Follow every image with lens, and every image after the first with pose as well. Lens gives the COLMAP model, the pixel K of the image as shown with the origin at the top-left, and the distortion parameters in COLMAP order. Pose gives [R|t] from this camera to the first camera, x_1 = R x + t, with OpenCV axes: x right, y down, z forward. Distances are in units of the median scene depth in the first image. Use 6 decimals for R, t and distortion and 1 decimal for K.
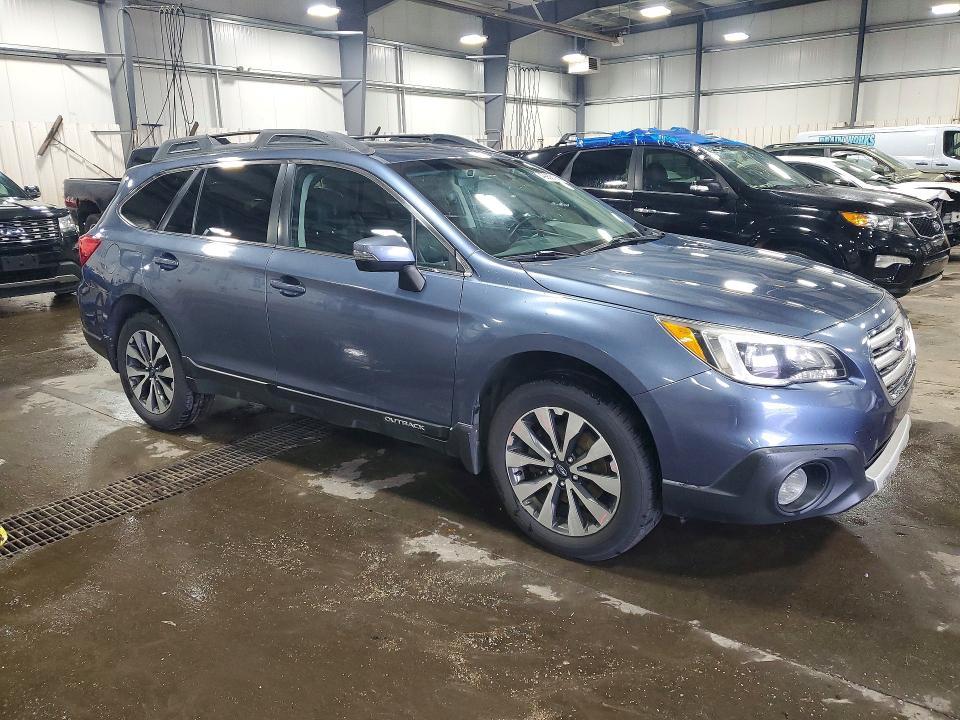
lens RADIAL K [[744.5, 0, 482.8], [0, 744.5, 360.0], [0, 0, 1]] dist [0.013157, 0.019204]
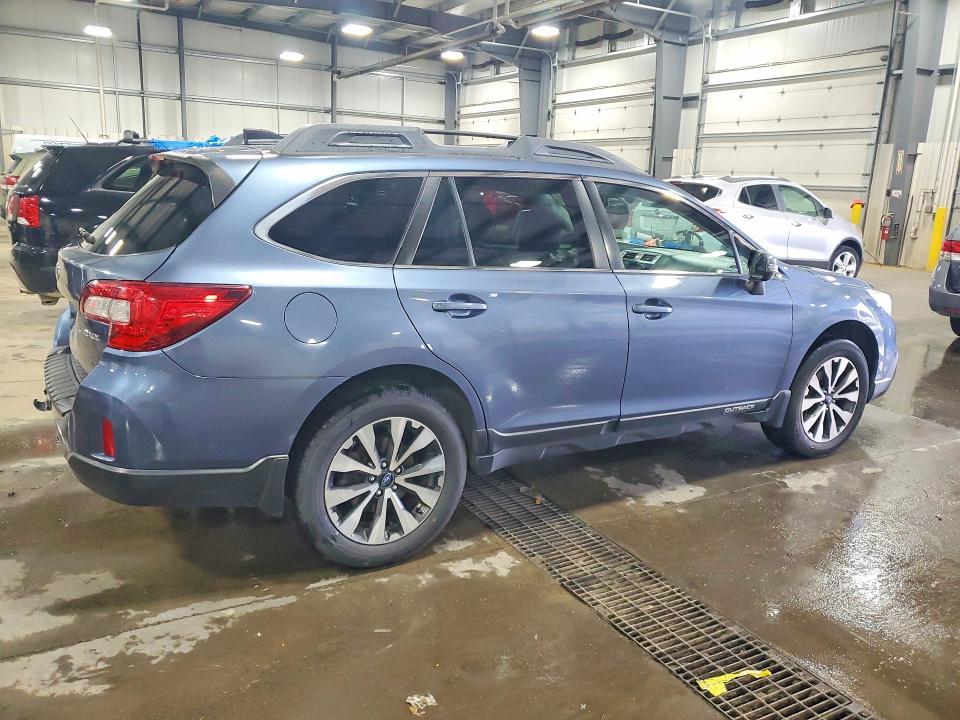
lens RADIAL K [[744.5, 0, 483.7], [0, 744.5, 361.3], [0, 0, 1]] dist [0.013157, 0.019204]
pose [[0.380742, -0.179493, 0.907093, -1.529402], [0.171091, 0.977716, 0.121654, -0.233432], [-0.908715, 0.108877, 0.402967, 1.016755]]
